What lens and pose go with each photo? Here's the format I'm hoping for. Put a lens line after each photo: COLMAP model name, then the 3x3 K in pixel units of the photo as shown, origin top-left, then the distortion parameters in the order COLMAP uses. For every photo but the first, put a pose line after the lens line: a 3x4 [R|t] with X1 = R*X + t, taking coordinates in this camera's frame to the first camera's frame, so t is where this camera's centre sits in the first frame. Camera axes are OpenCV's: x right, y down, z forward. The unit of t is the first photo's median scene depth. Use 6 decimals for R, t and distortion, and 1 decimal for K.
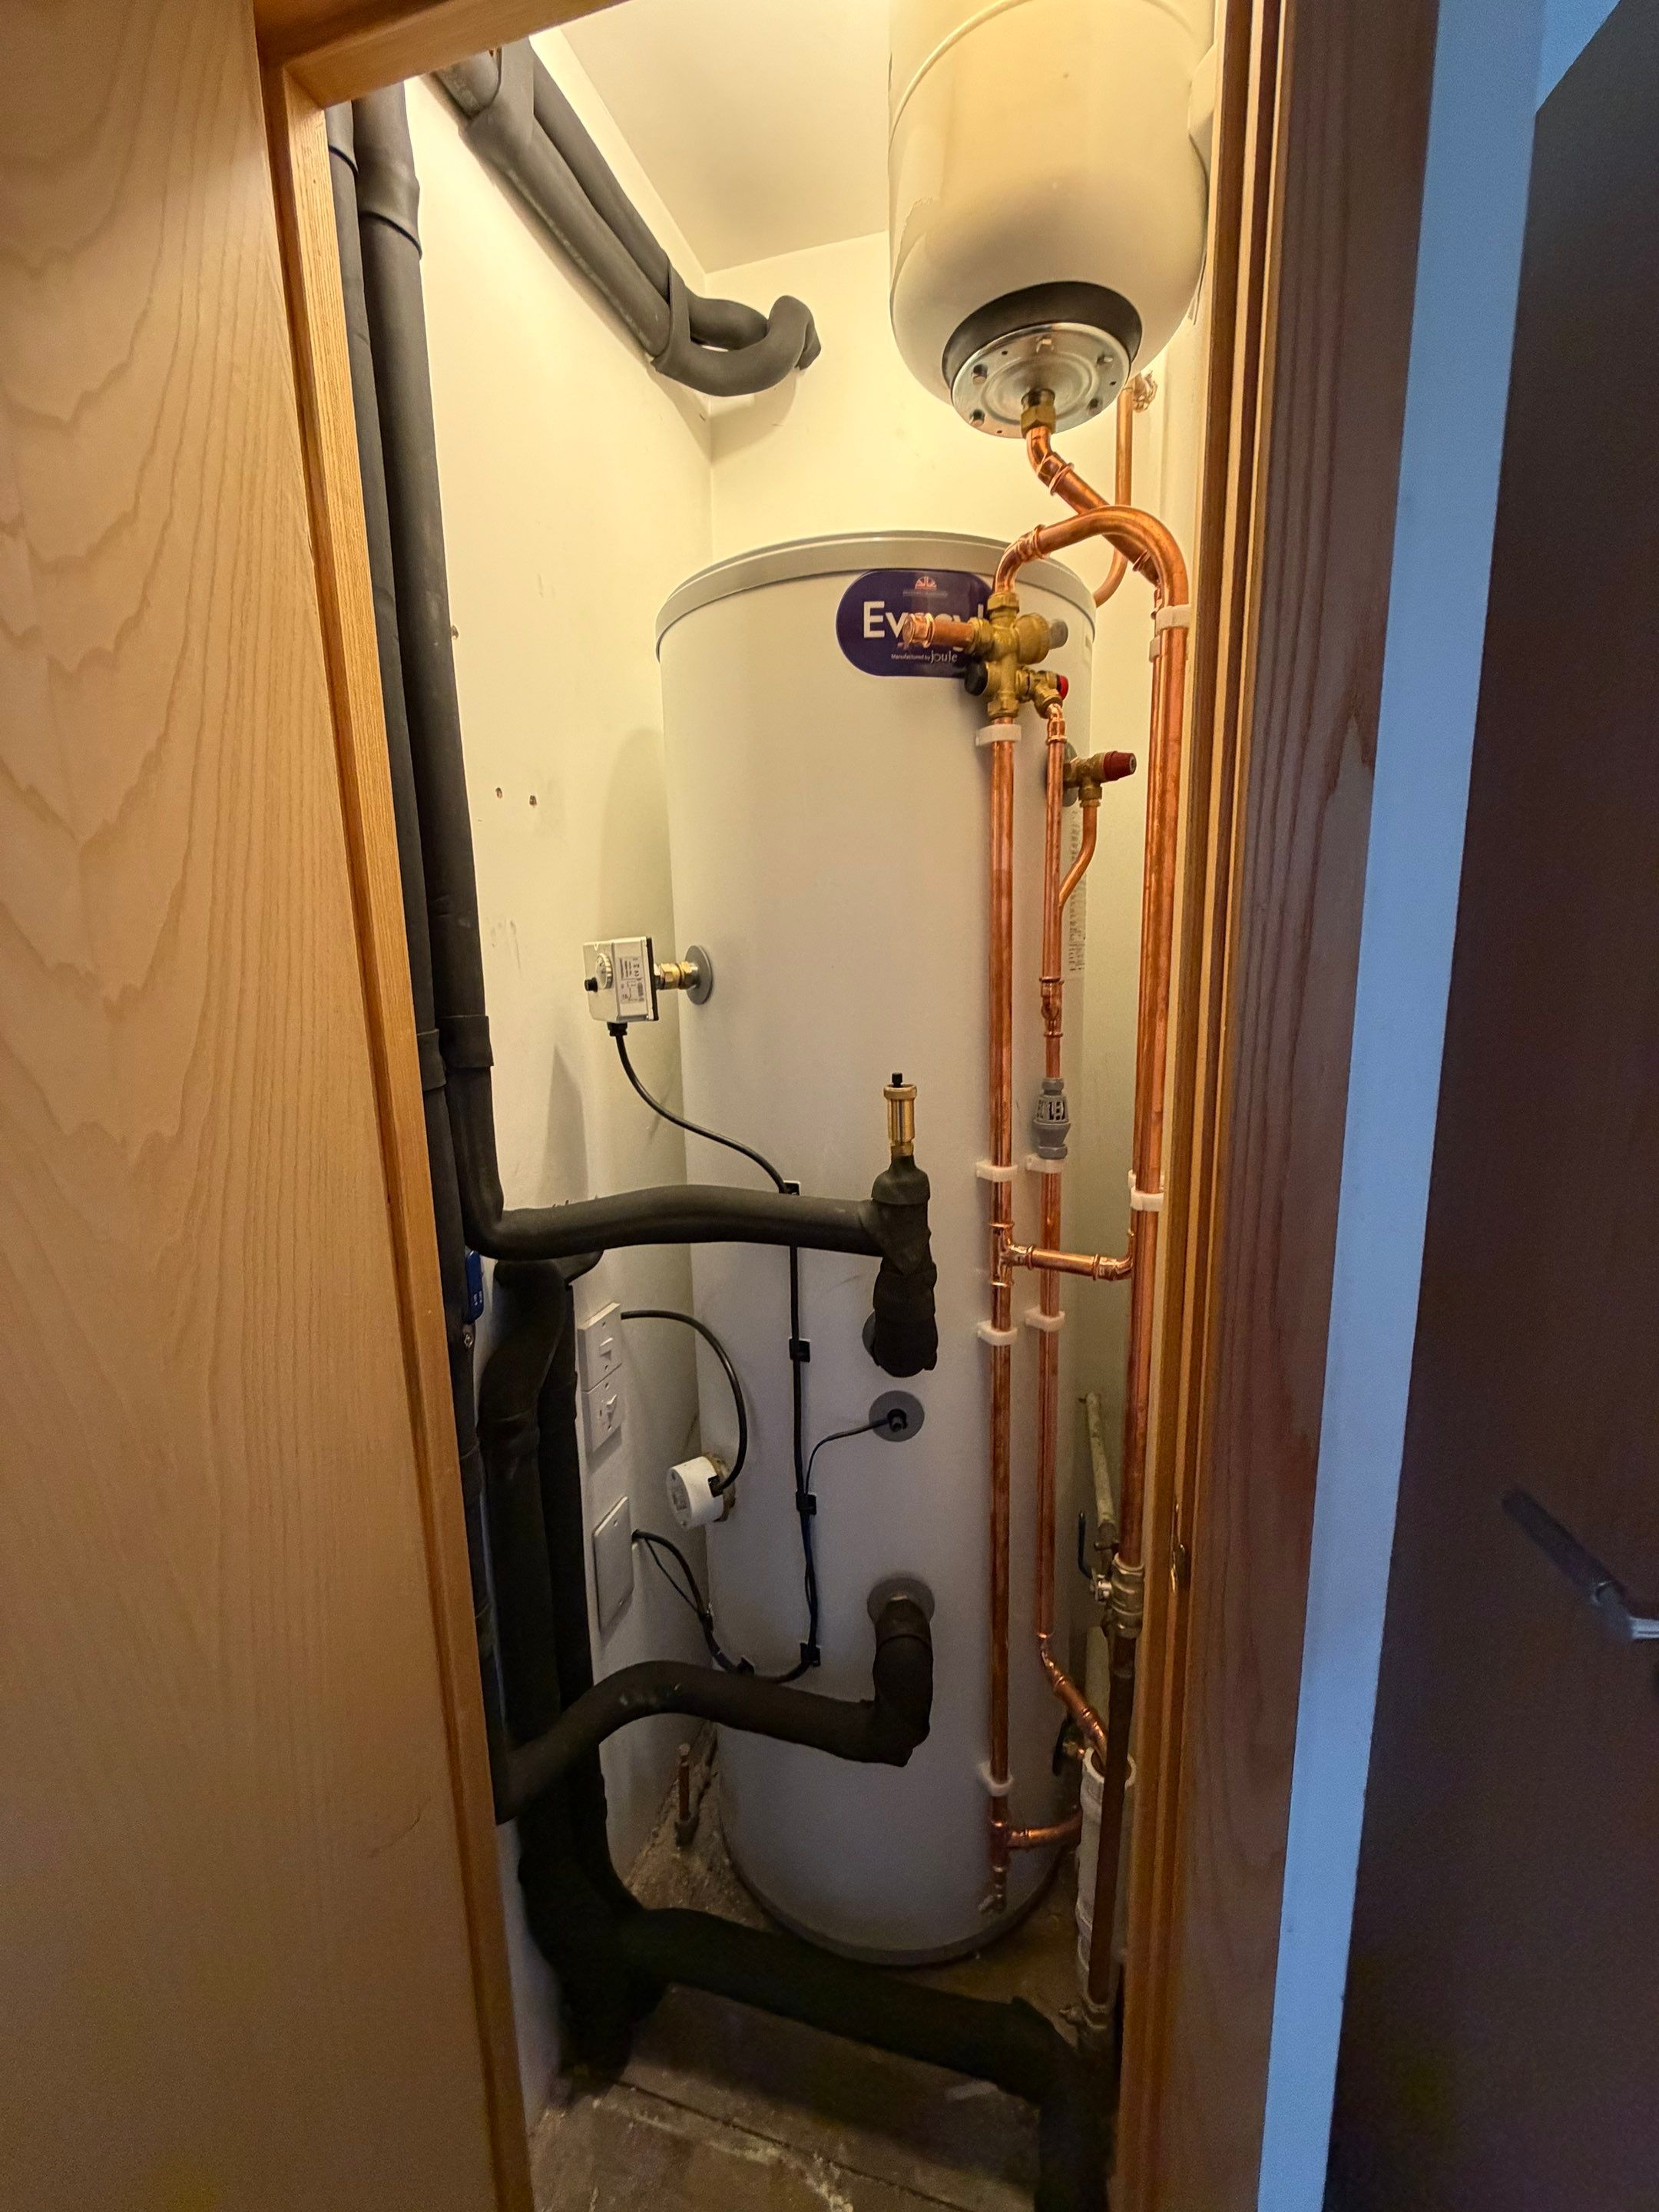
lens RADIAL K [[879.7, 0, 834.6], [0, 879.7, 1094.5], [0, 0, 1]] dist [-0.001387, 0.000141]
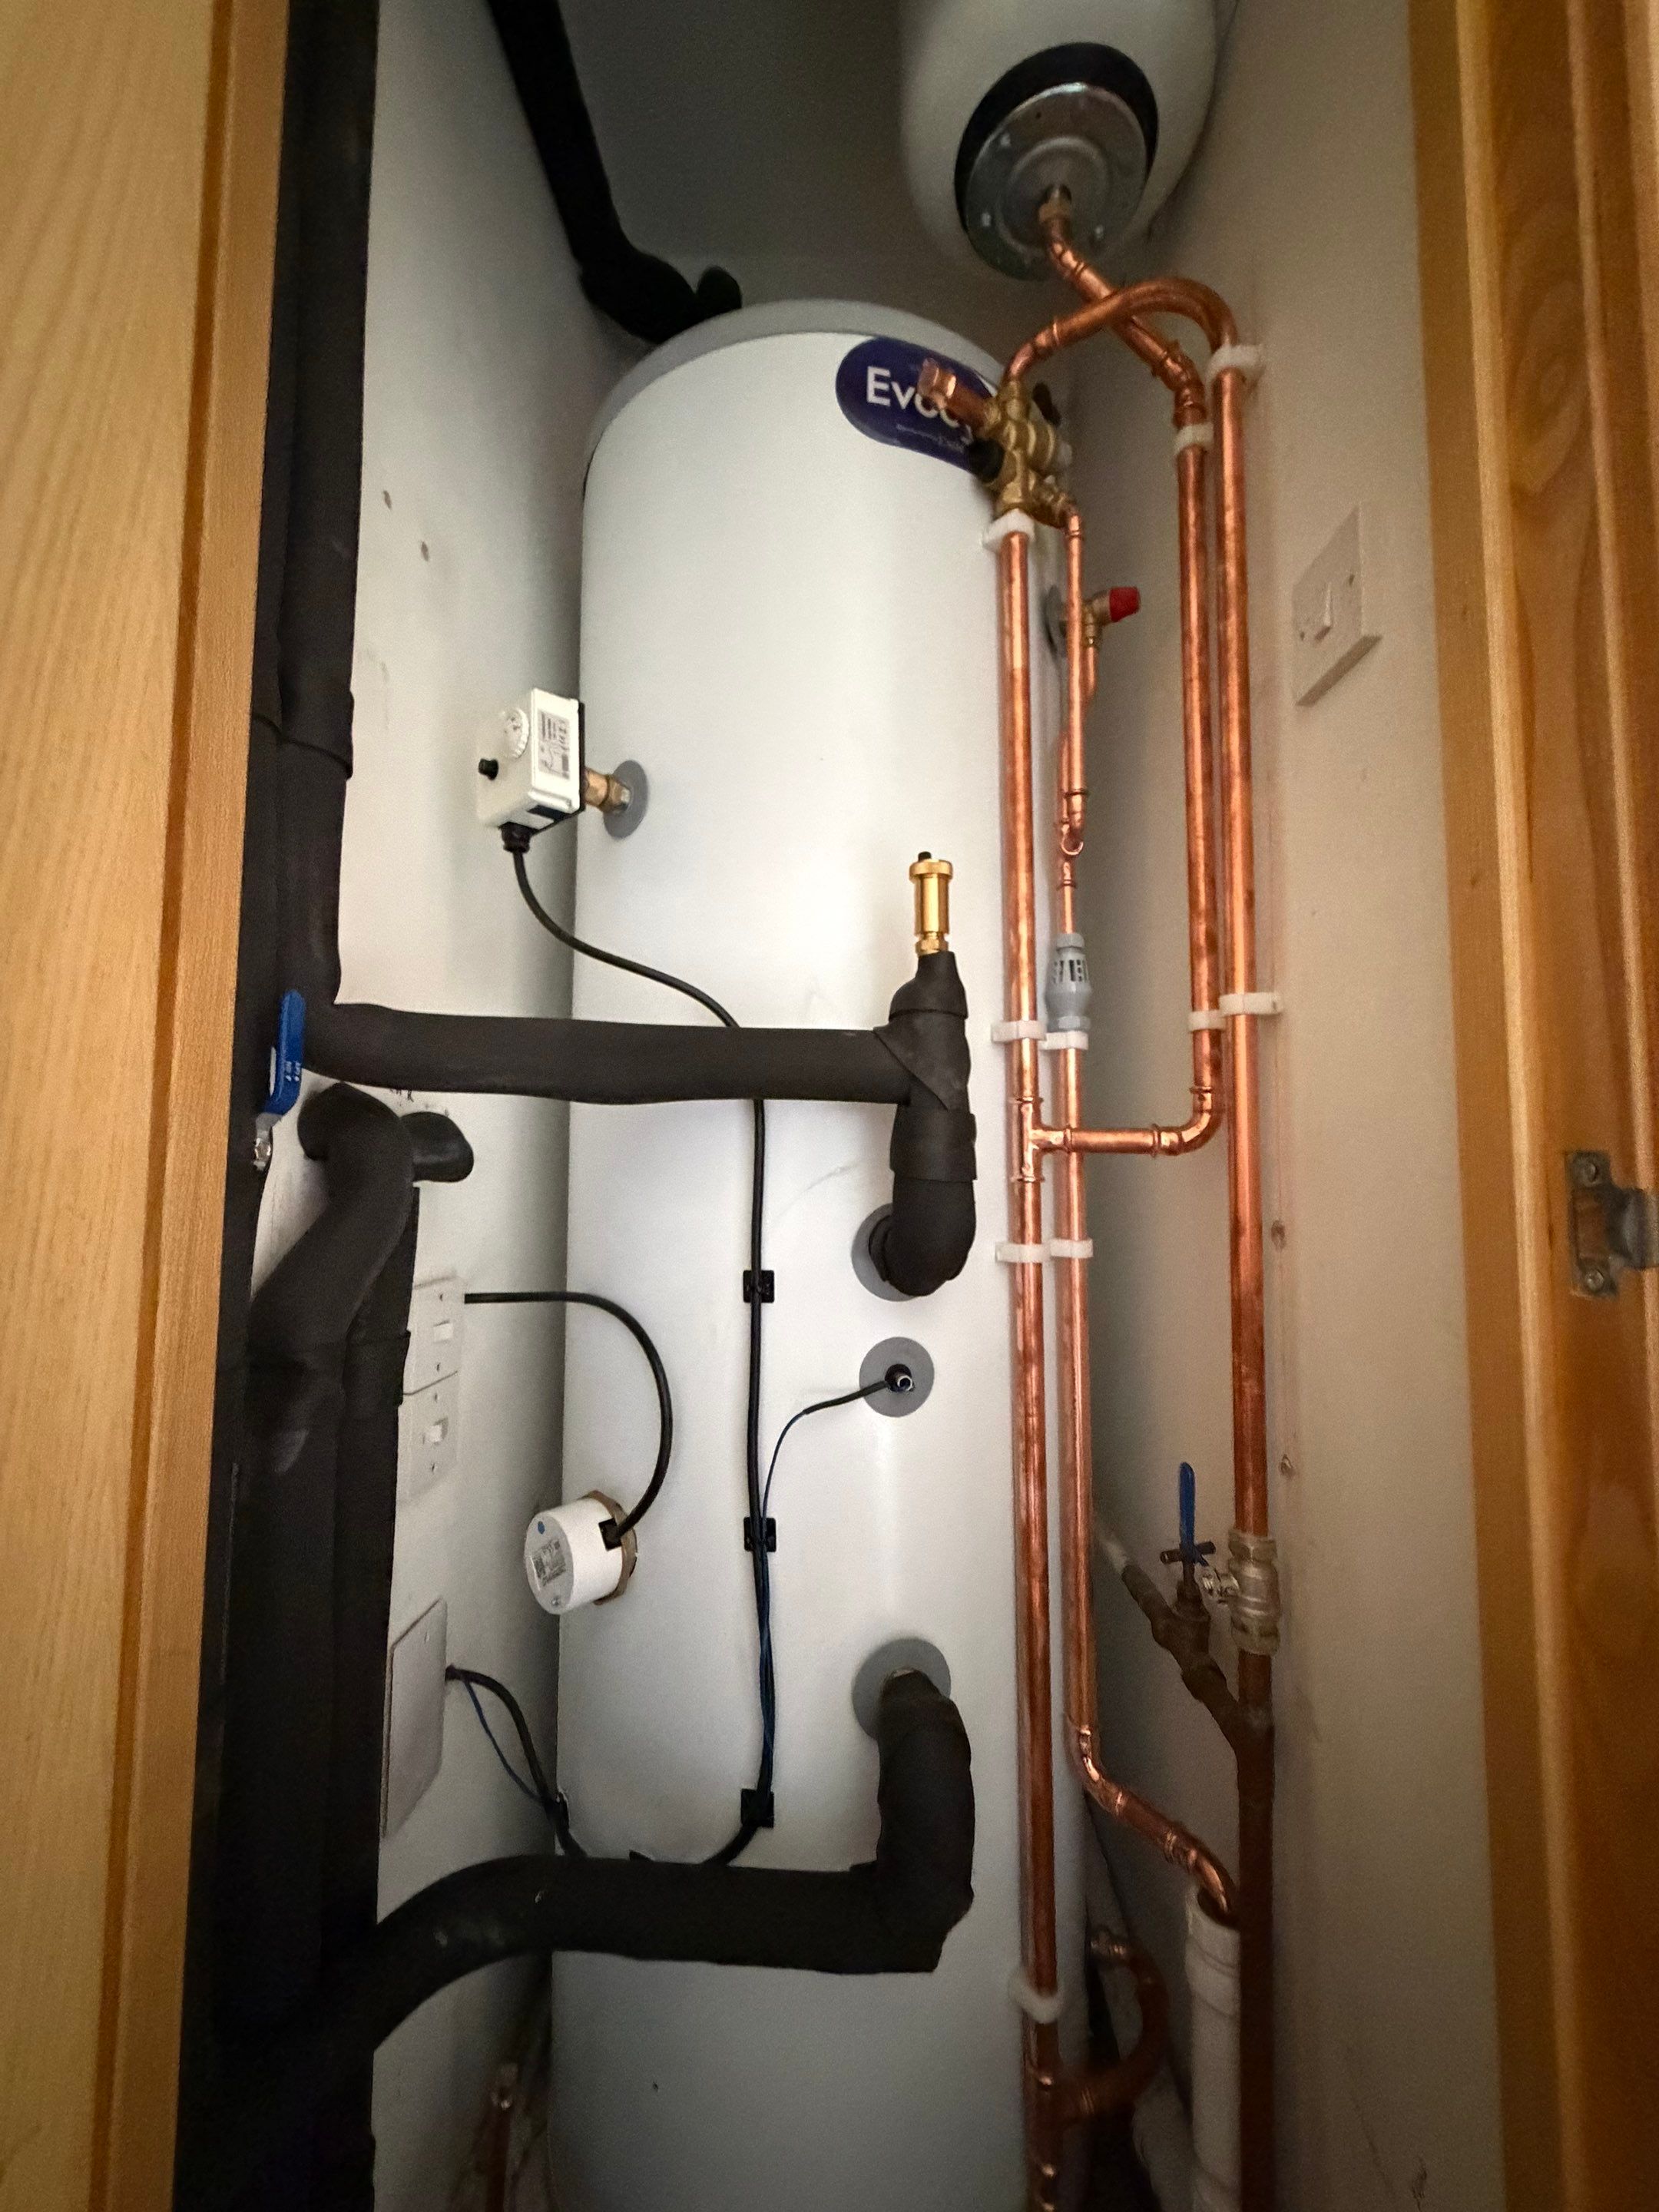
lens RADIAL K [[879.7, 0, 834.6], [0, 879.7, 1094.5], [0, 0, 1]] dist [-0.001387, 0.000141]
pose [[0.972871, 0.040033, 0.227856, -0.170307], [0.016991, 0.969891, -0.242947, 0.366183], [-0.230722, 0.240227, 0.942899, 0.338109]]
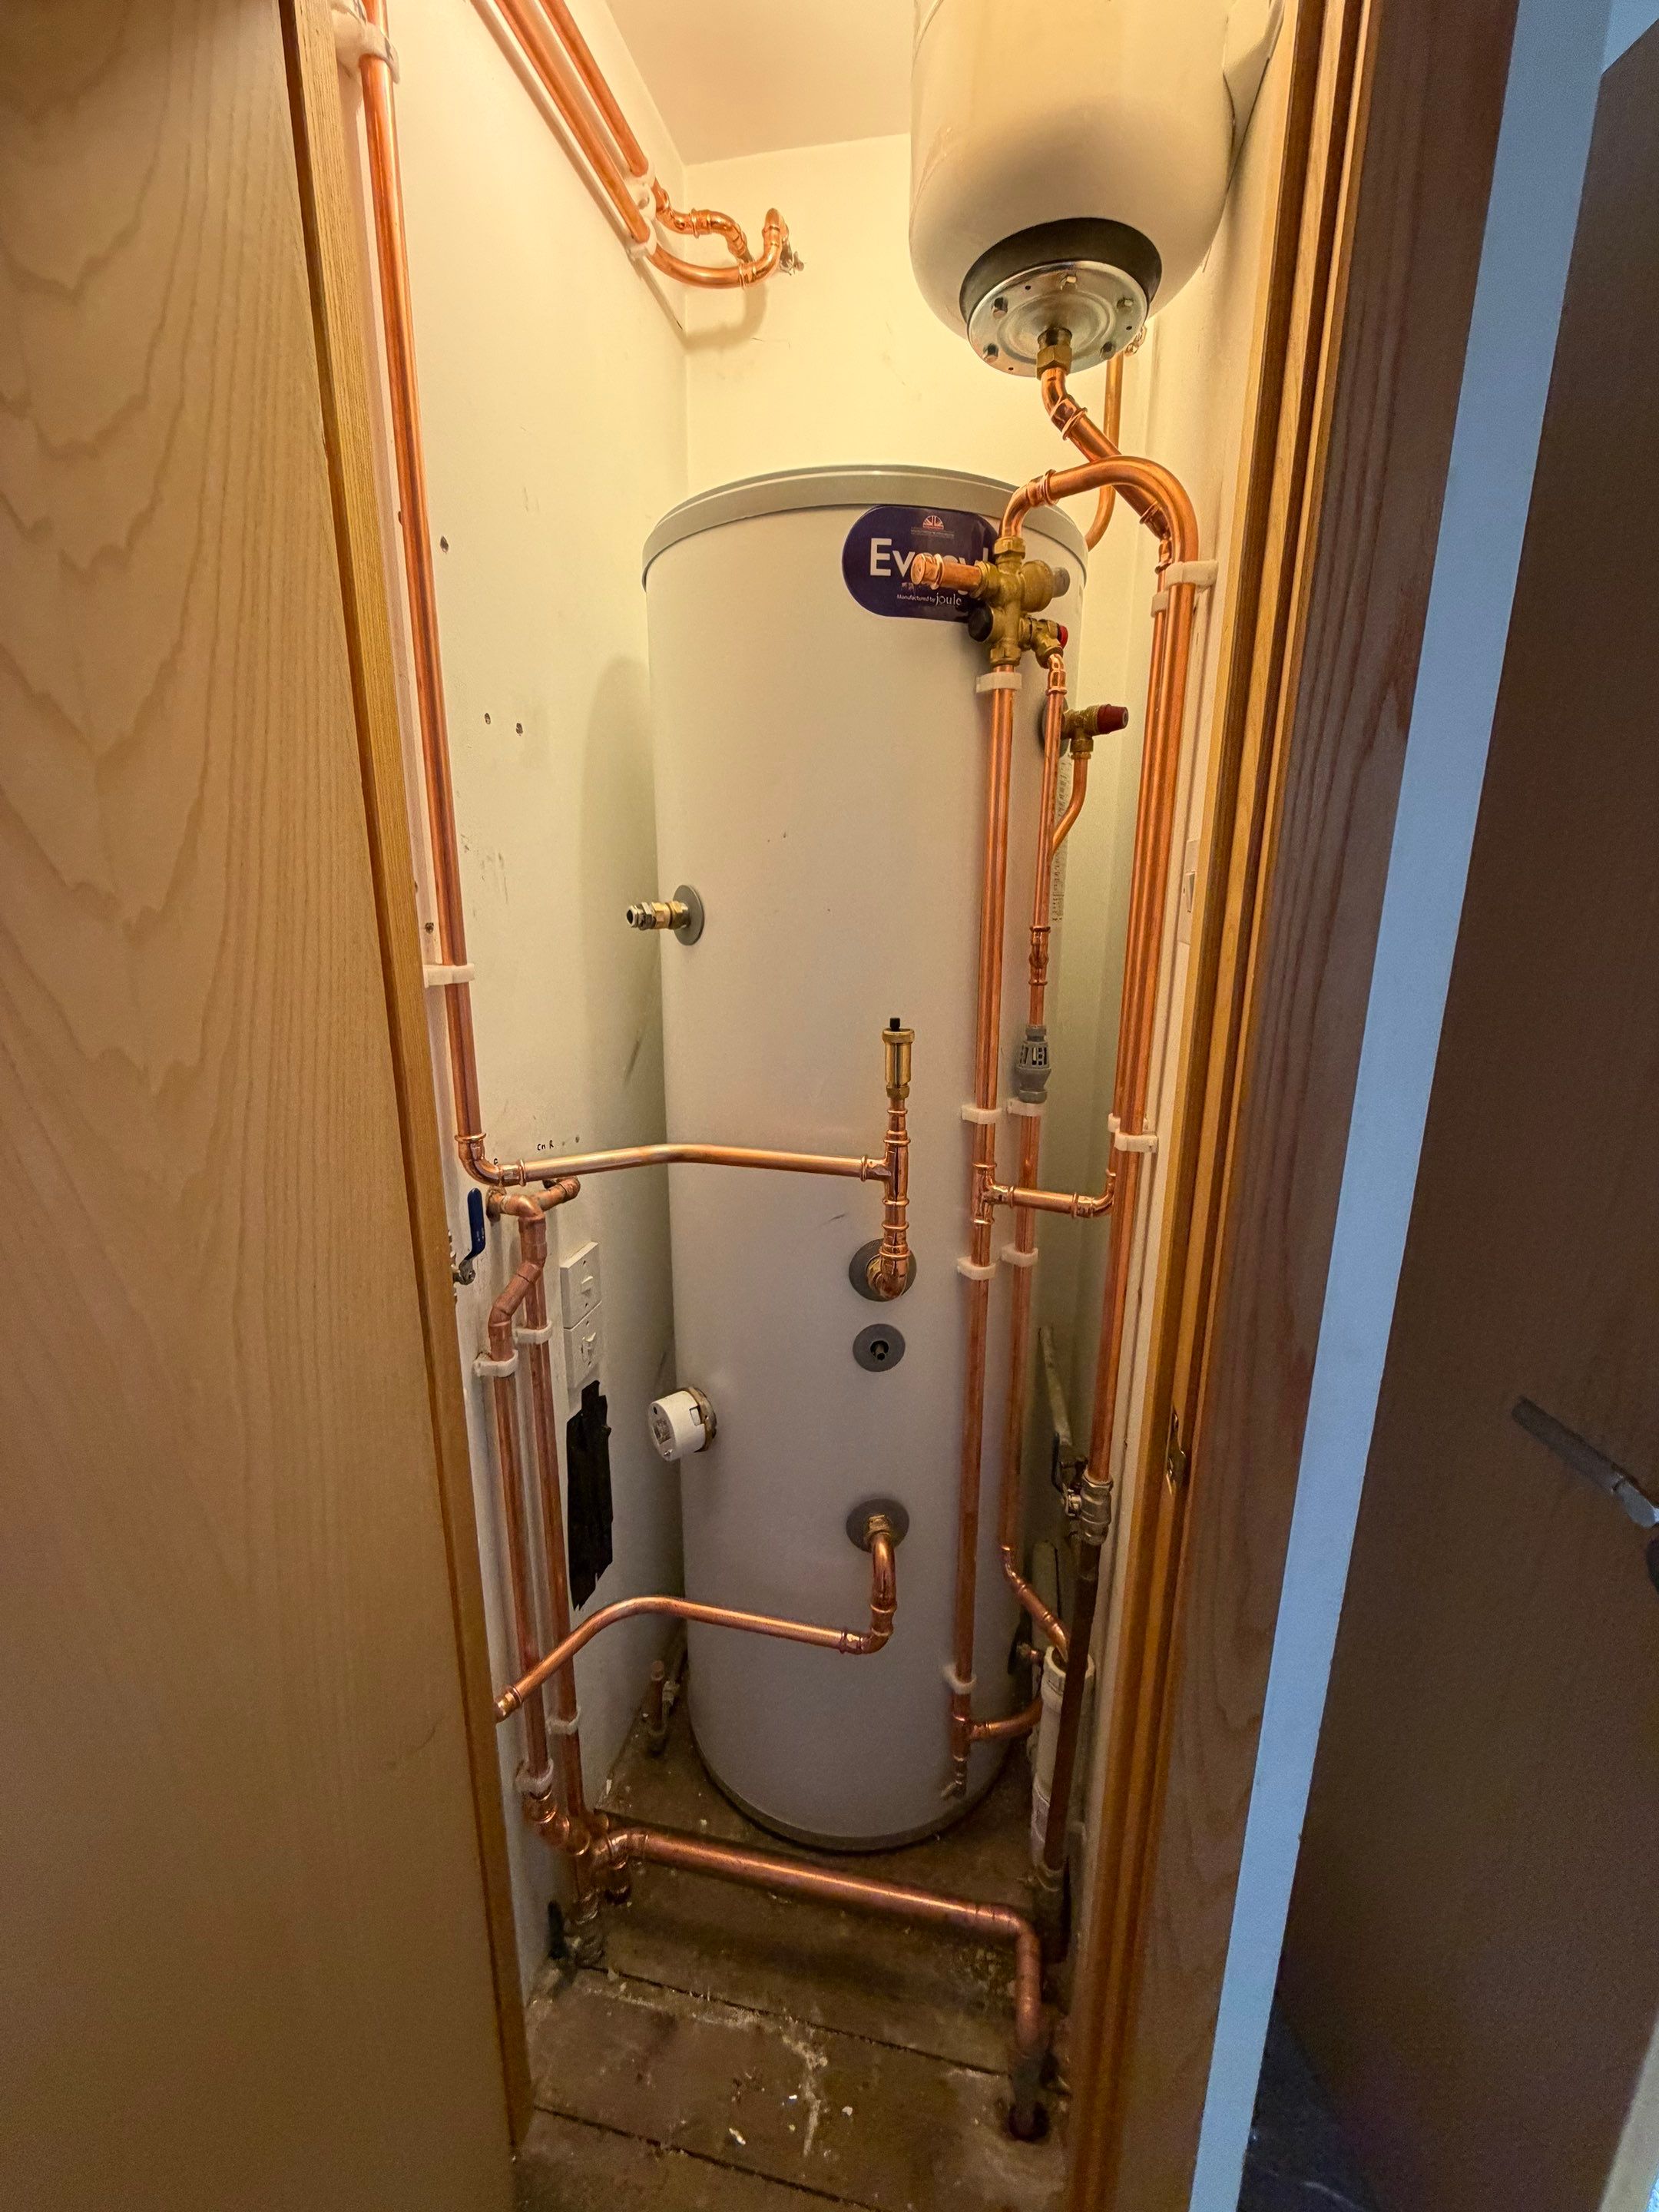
lens RADIAL K [[879.7, 0, 834.6], [0, 879.7, 1094.5], [0, 0, 1]] dist [-0.001387, 0.000141]
pose [[0.996672, 0.010646, 0.080823, -0.079433], [-0.015362, 0.998201, 0.057950, 0.007686], [-0.080061, -0.058999, 0.995042, -0.017416]]
